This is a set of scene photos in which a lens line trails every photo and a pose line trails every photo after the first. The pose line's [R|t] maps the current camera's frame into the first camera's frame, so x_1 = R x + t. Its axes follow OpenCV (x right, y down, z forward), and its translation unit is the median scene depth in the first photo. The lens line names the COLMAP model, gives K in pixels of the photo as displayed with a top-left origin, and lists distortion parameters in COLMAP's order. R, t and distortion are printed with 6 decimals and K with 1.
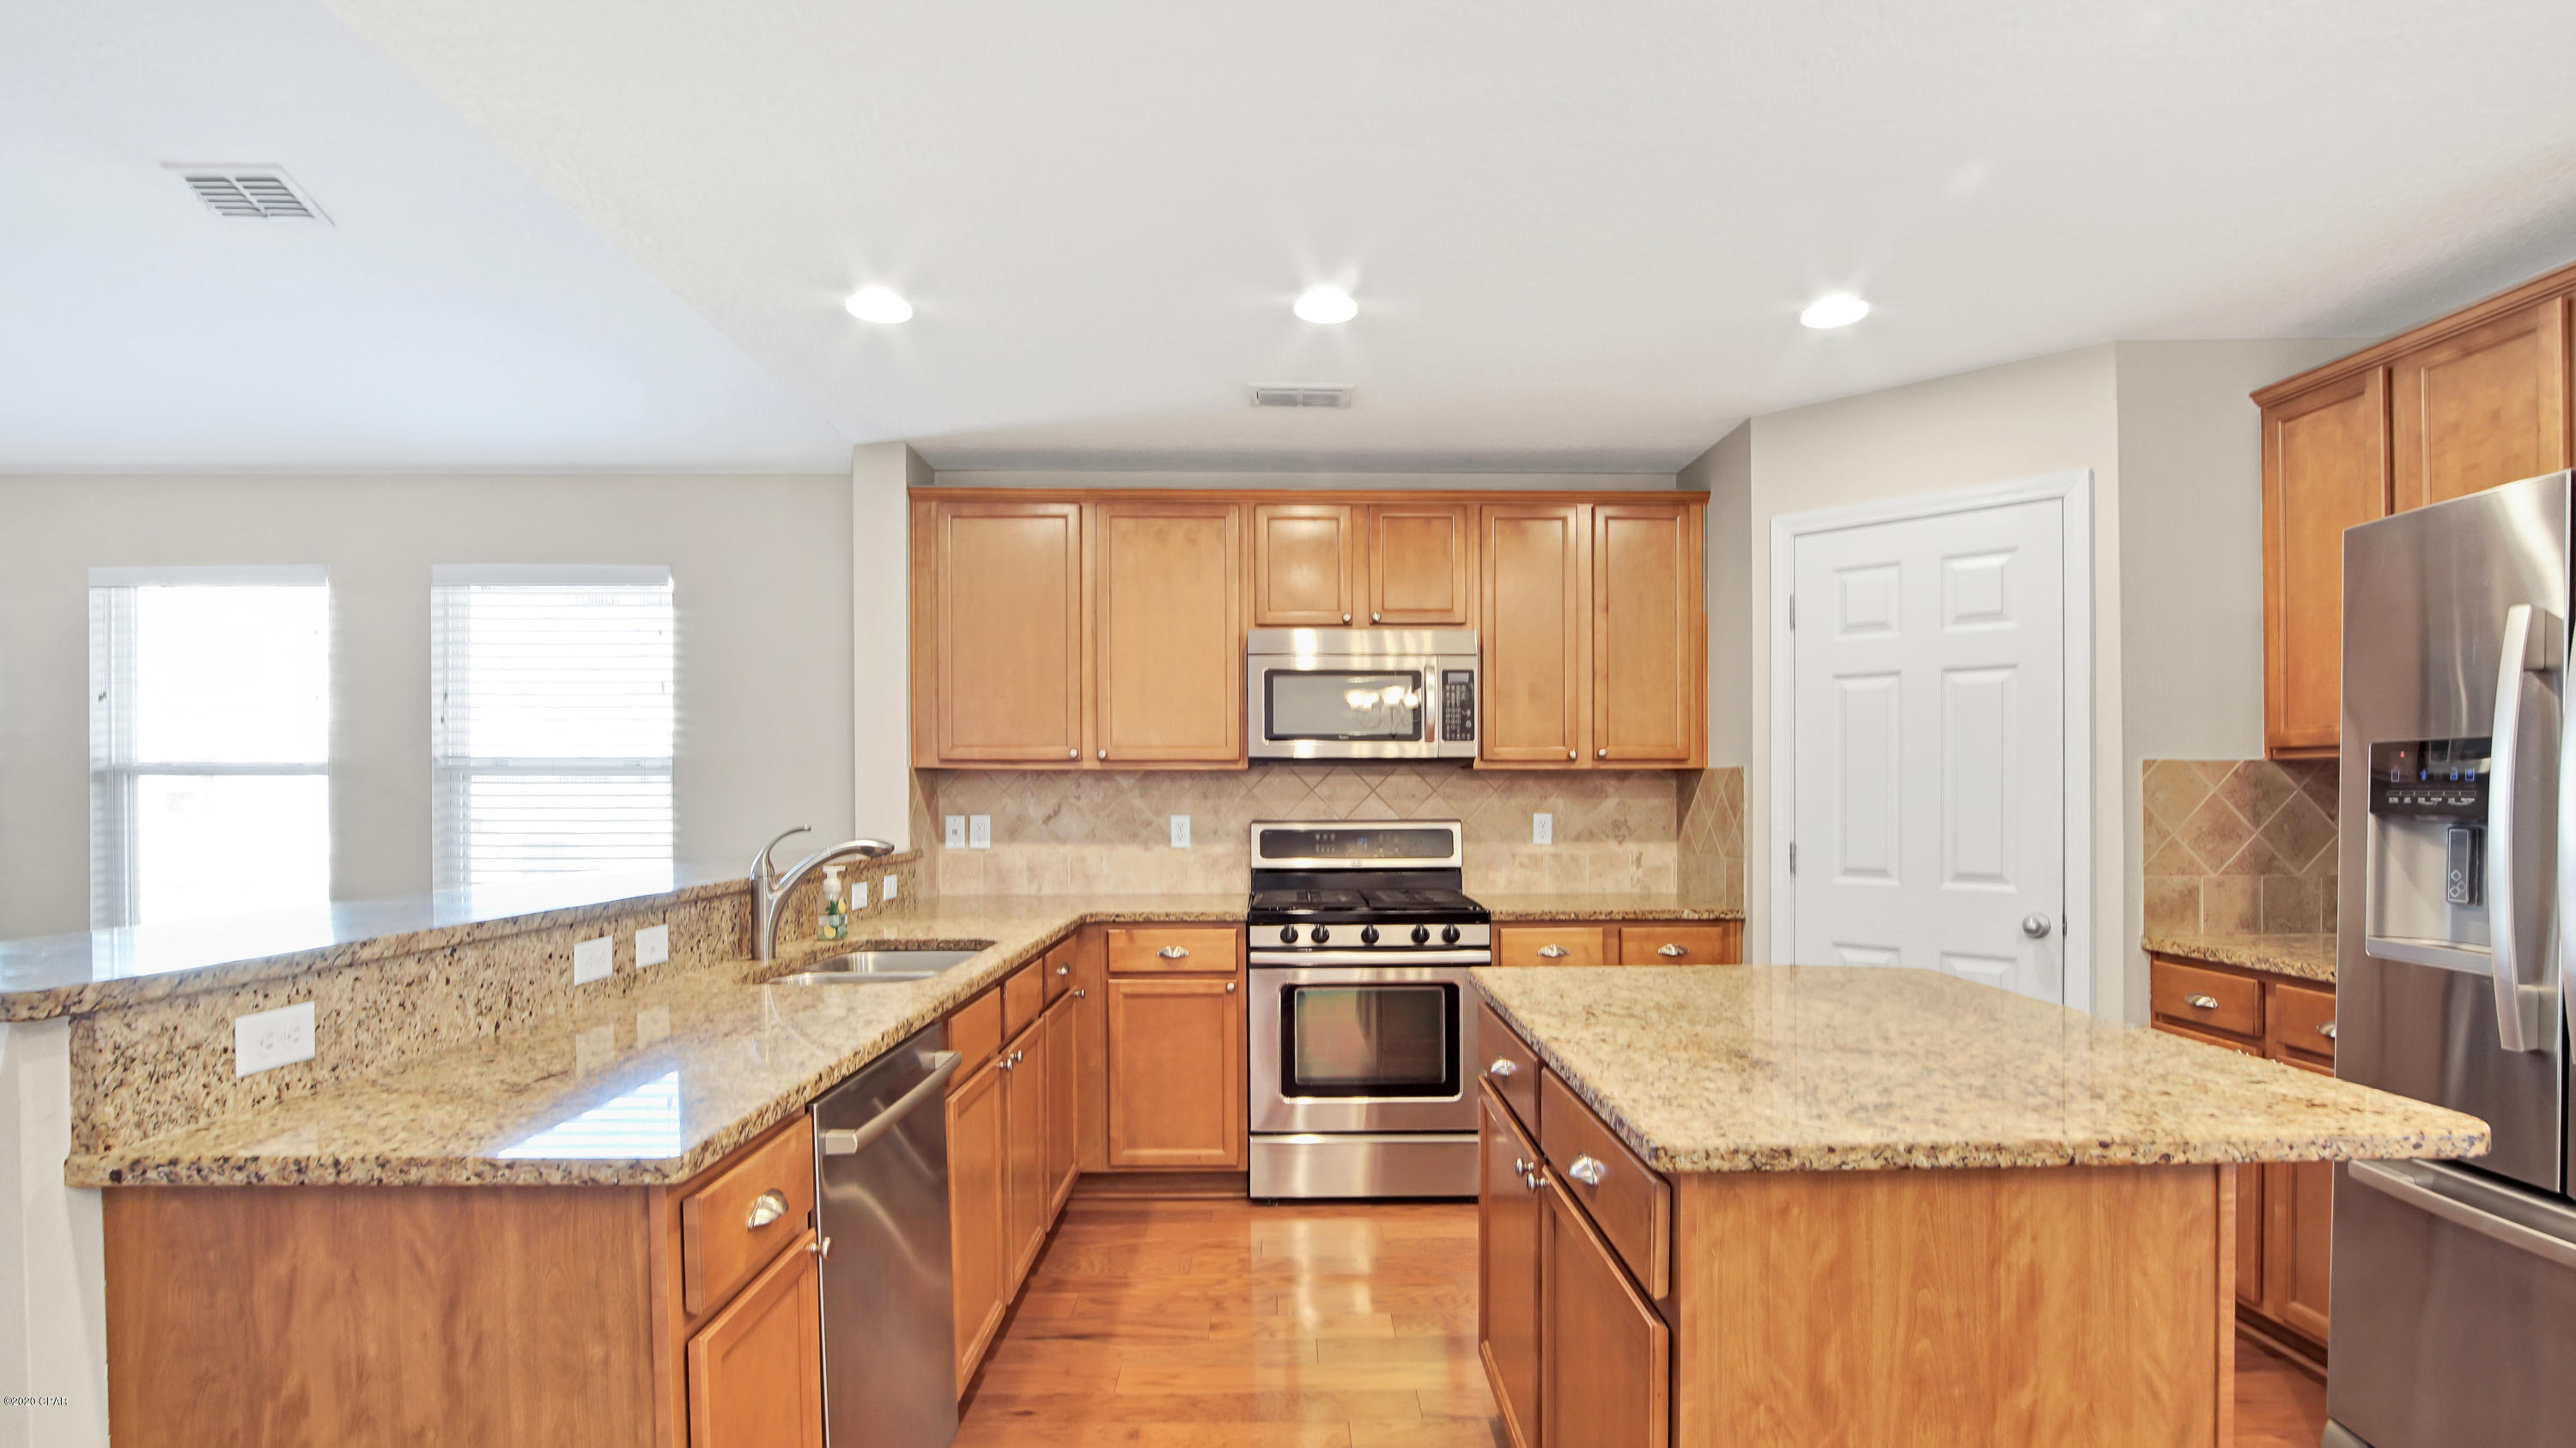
lens RADIAL K [[1221.3, 0, 1291.0], [0, 1221.3, 796.6], [0, 0, 1]] dist [-0.029599, 0.006448]
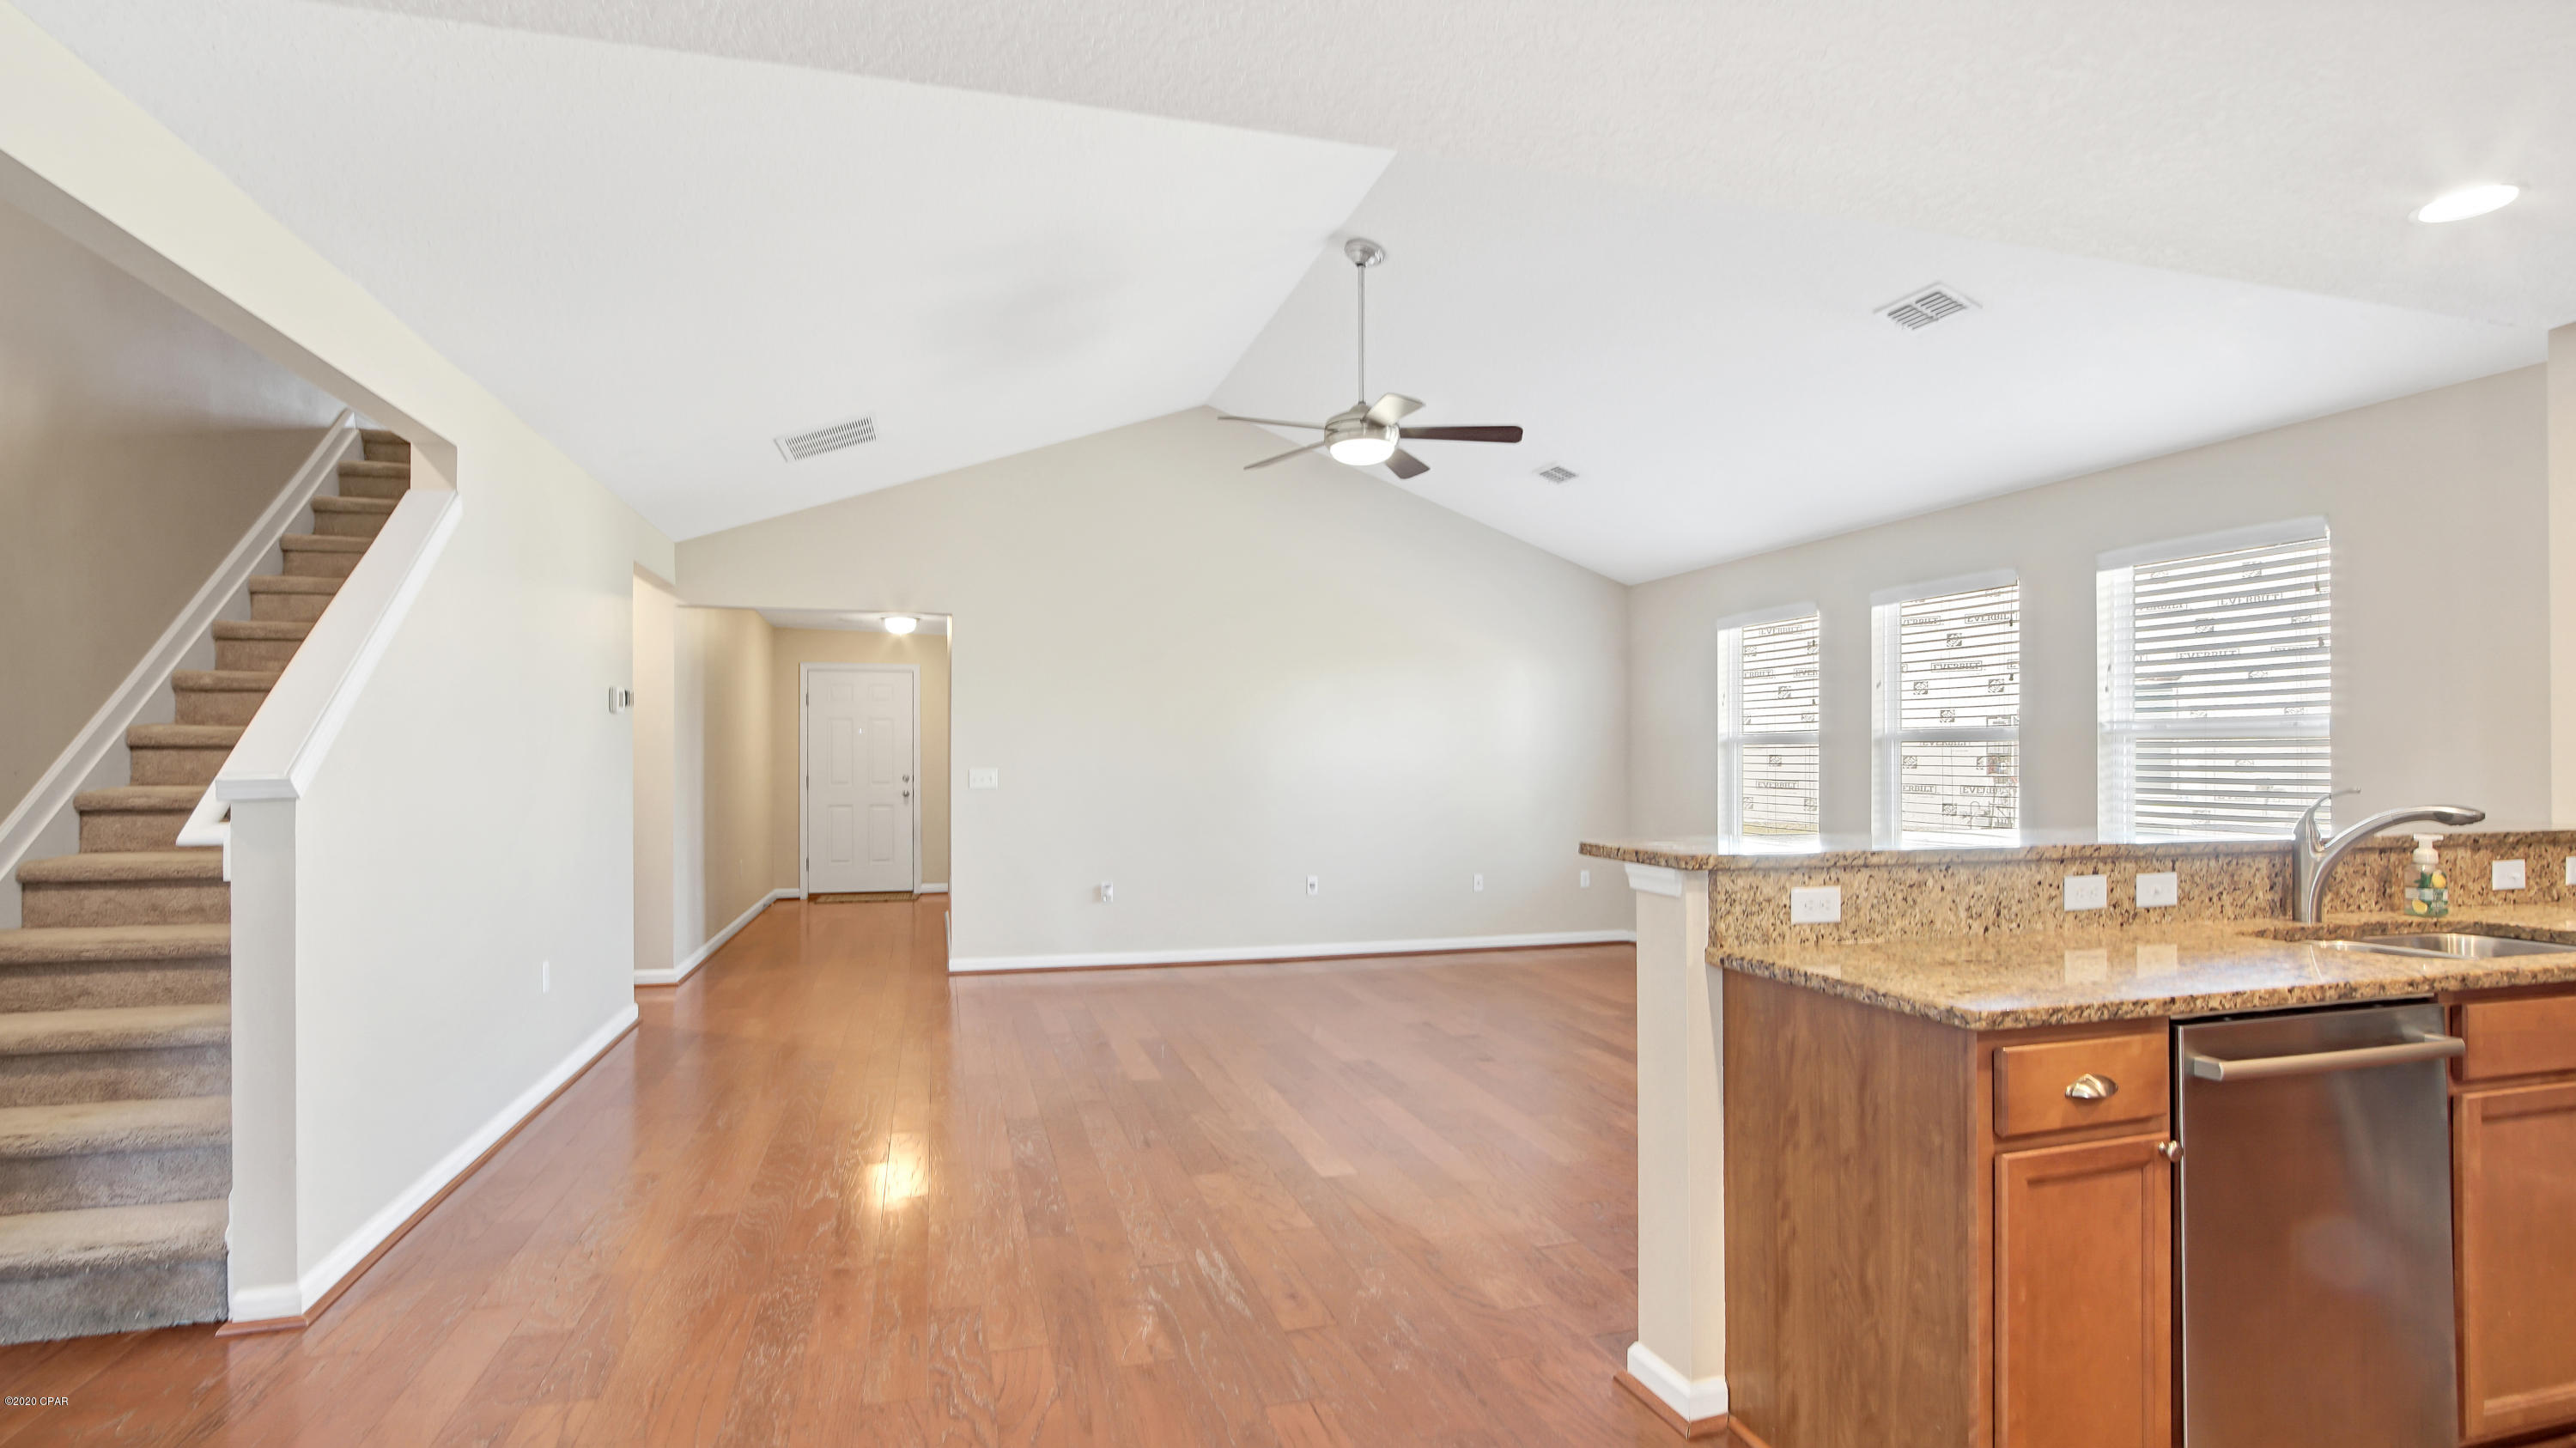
lens RADIAL K [[1221.3, 0, 1280.2], [0, 1221.3, 752.4], [0, 0, 1]] dist [-0.029599, 0.006448]
pose [[0.262968, -0.000616, -0.964804, 0.265040], [-0.005079, 0.999985, -0.002023, 0.001908], [0.964791, 0.005433, 0.262961, -0.061509]]
